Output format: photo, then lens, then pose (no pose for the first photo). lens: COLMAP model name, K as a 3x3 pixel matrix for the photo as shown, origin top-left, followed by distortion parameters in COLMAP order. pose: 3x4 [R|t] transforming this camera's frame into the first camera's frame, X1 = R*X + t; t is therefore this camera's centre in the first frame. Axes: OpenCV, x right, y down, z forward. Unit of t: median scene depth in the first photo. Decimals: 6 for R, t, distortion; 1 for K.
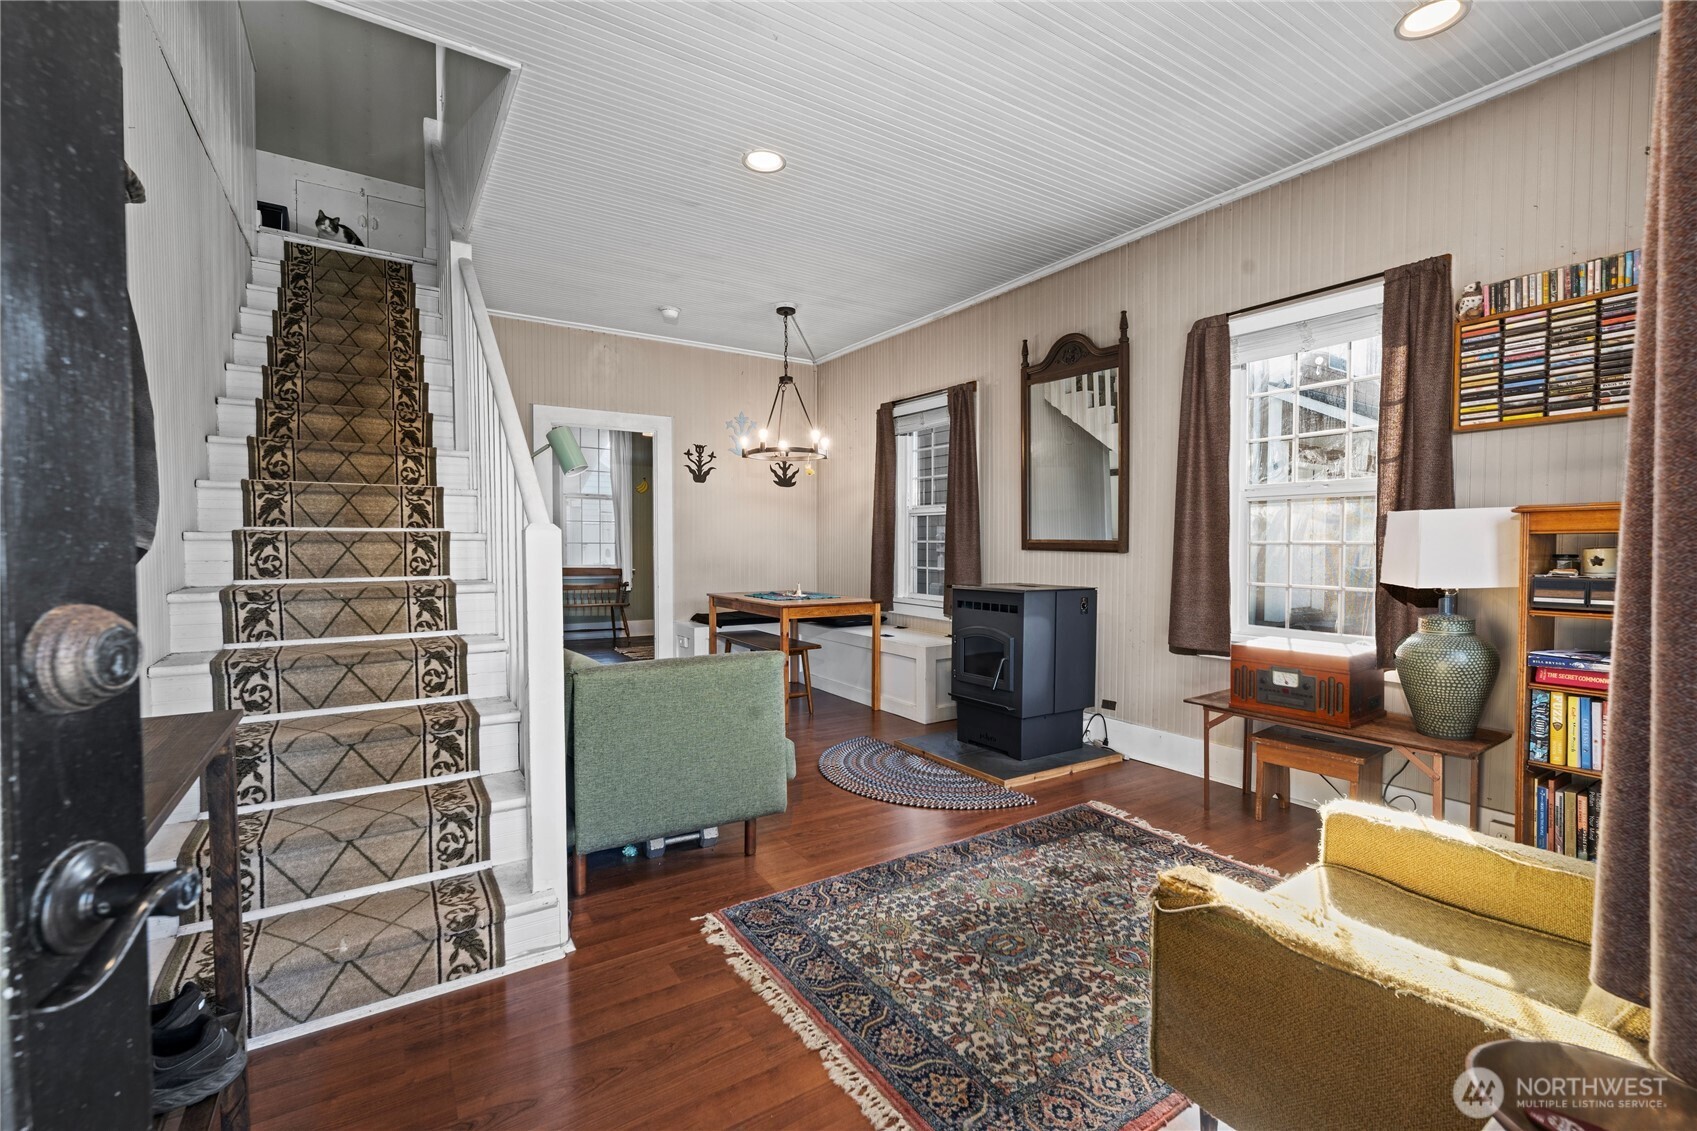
lens RADIAL K [[744.9, 0, 848.9], [0, 744.9, 568.6], [0, 0, 1]] dist [0.000040, -0.000399]
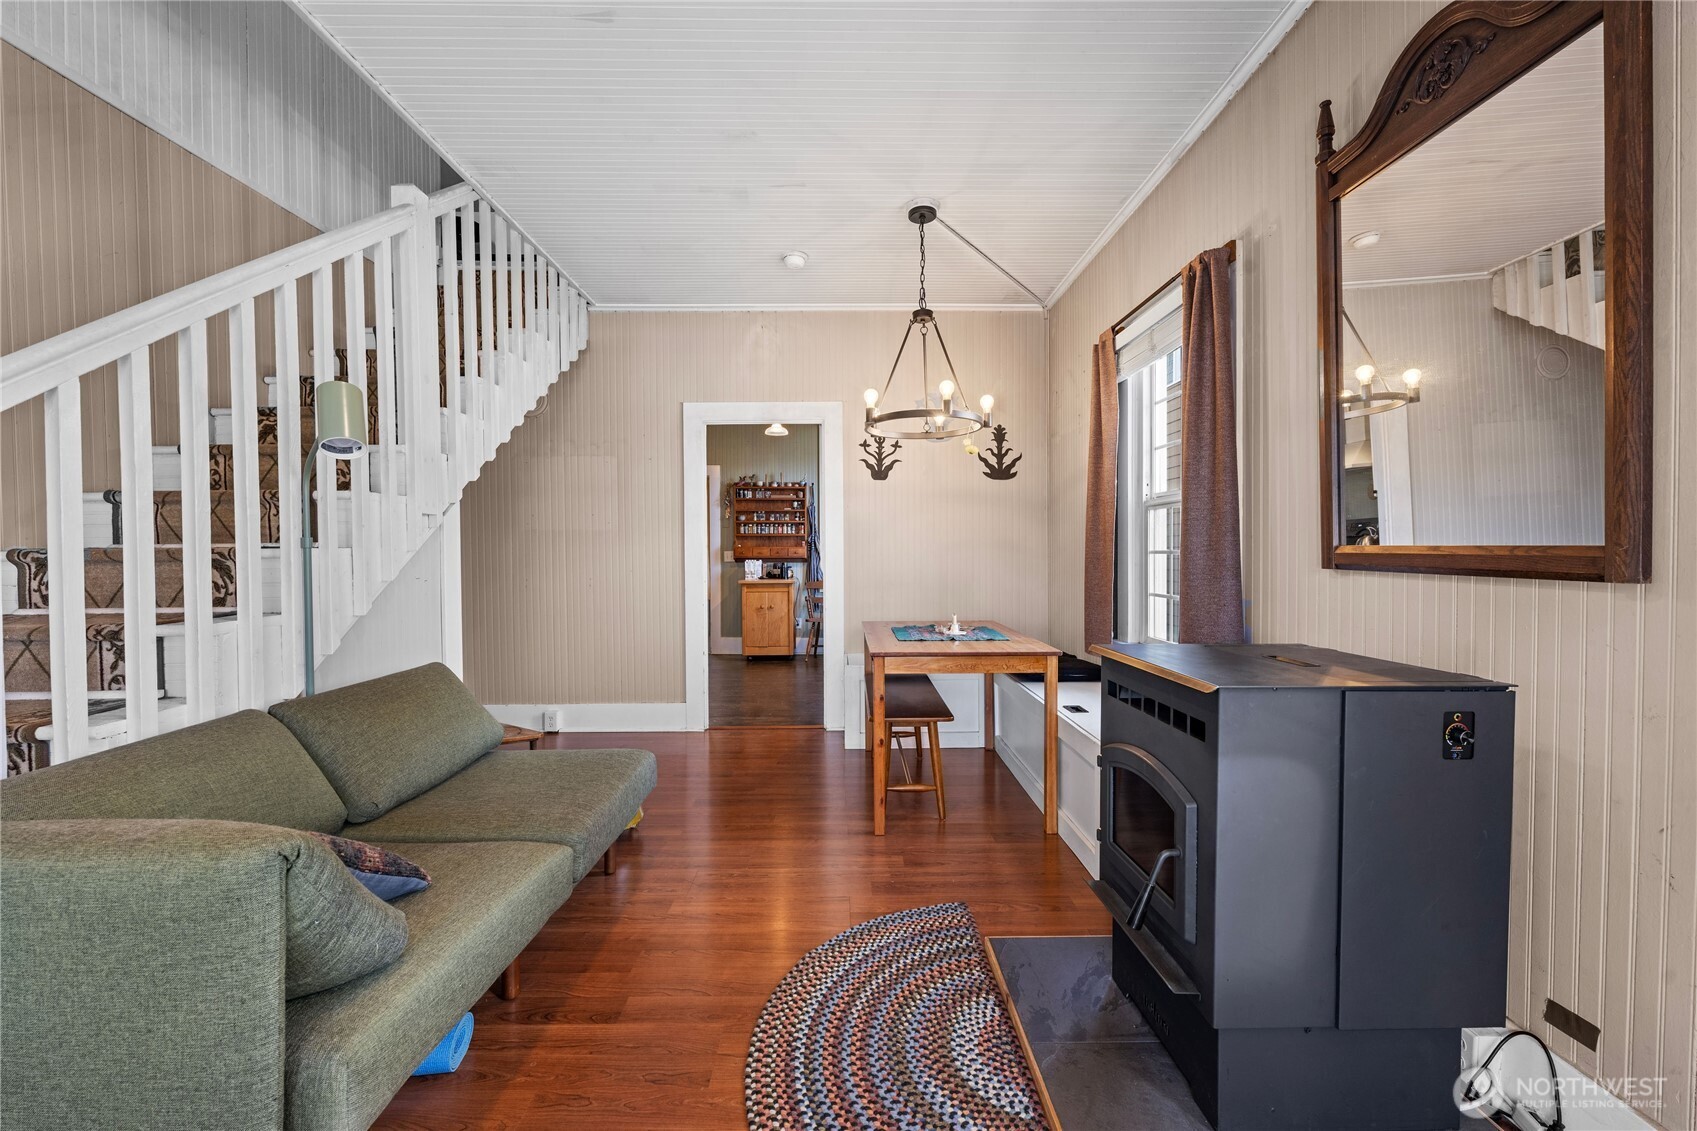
lens RADIAL K [[670.7, 0, 846.4], [0, 670.7, 568.7], [0, 0, 1]] dist [0.000340, -0.000330]
pose [[0.844242, 0.004863, -0.535941, 0.238511], [-0.010476, 0.999918, -0.007429, -0.022296], [0.535860, 0.011886, 0.844223, 0.573877]]
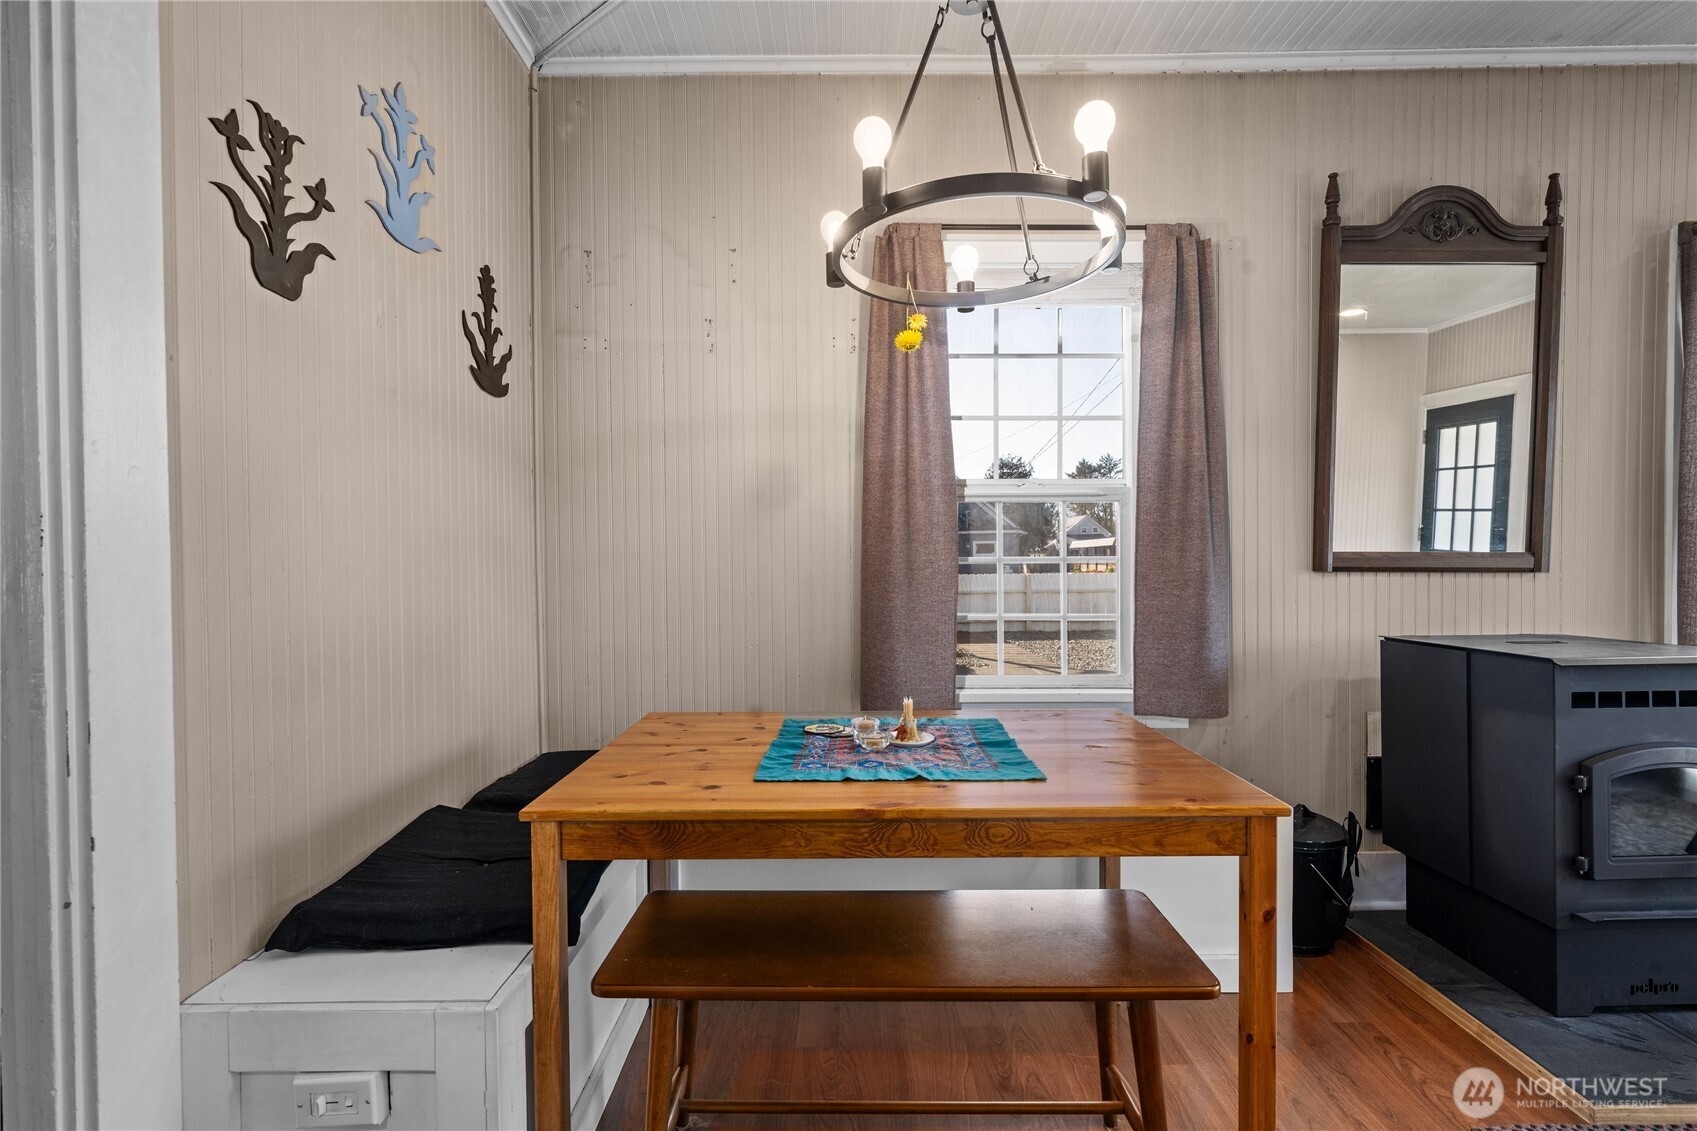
lens RADIAL K [[744.9, 0, 853.0], [0, 744.9, 566.8], [0, 0, 1]] dist [0.000040, -0.000399]
pose [[0.544080, -0.014363, 0.838910, -0.448458], [0.038453, 0.999230, -0.007831, -0.042413], [-0.838152, 0.036519, 0.544213, 1.141665]]
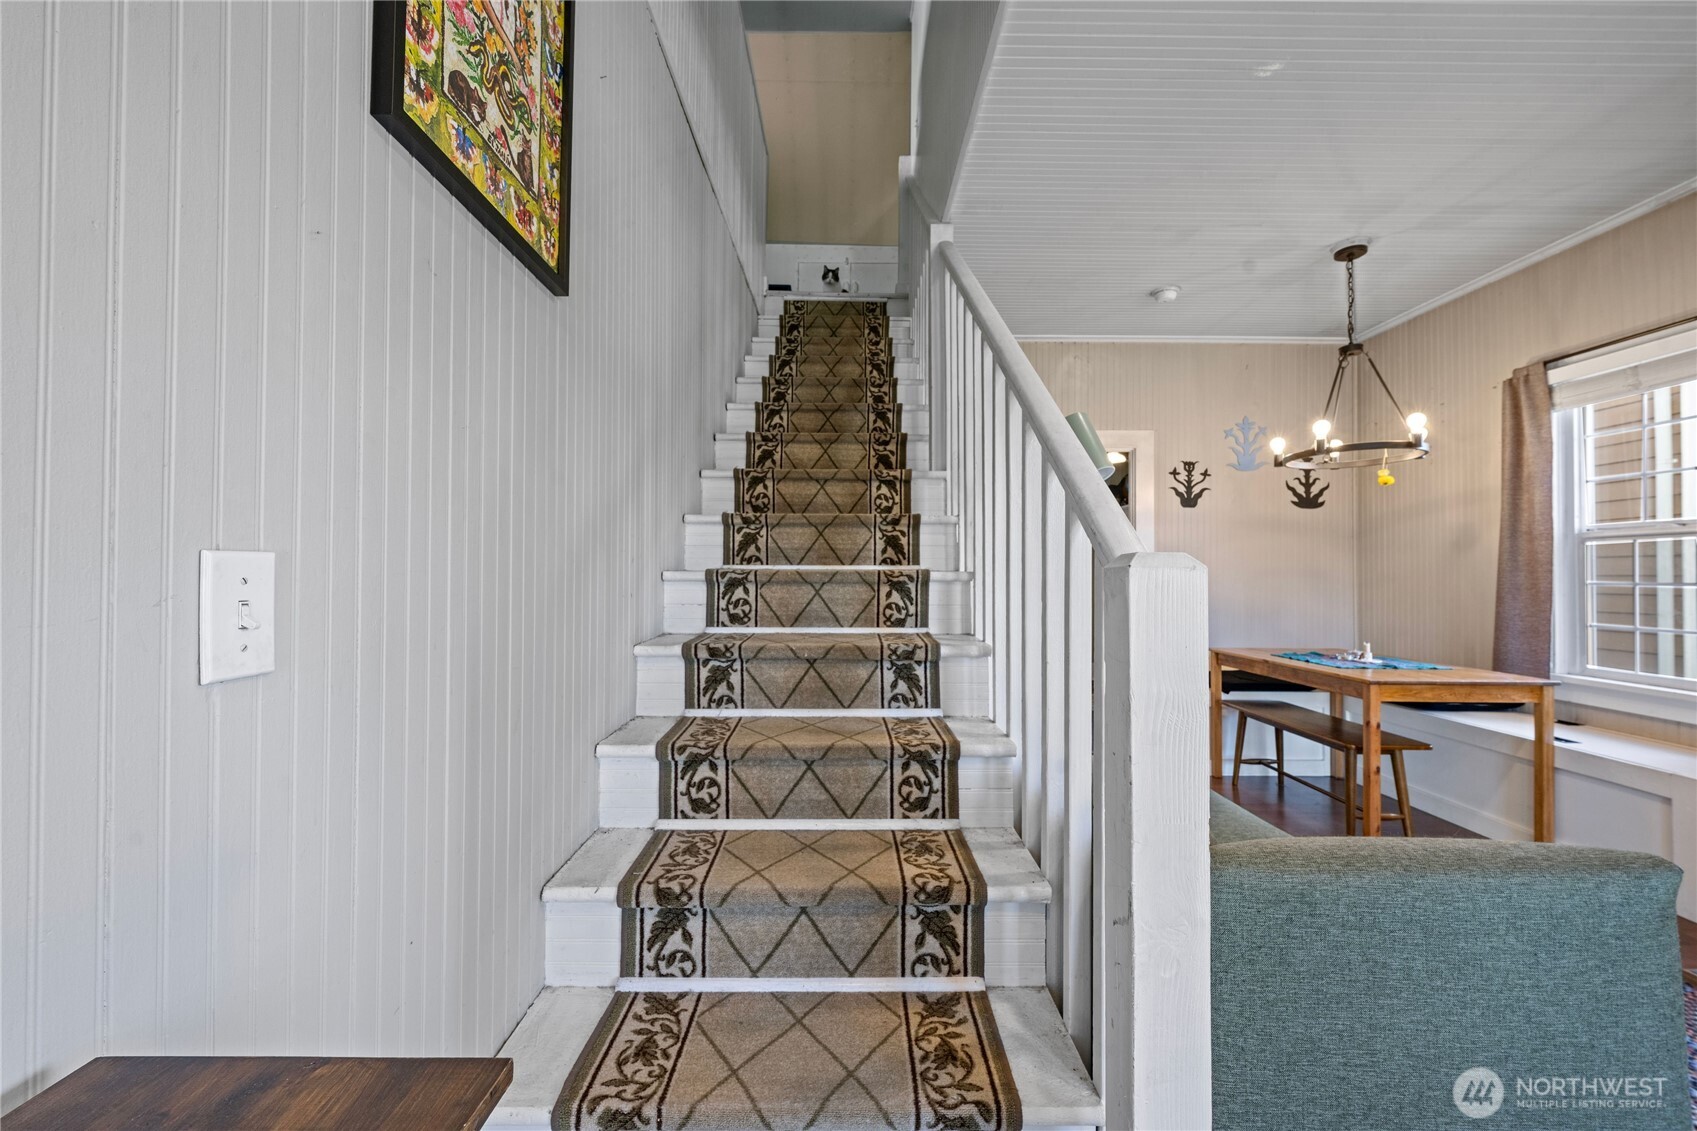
lens RADIAL K [[670.7, 0, 843.2], [0, 670.7, 568.0], [0, 0, 1]] dist [0.000340, -0.000330]
pose [[0.837292, -0.003937, -0.546742, -0.179364], [-0.023344, 0.998805, -0.042941, -0.015317], [0.546258, 0.048717, 0.836199, 0.289590]]
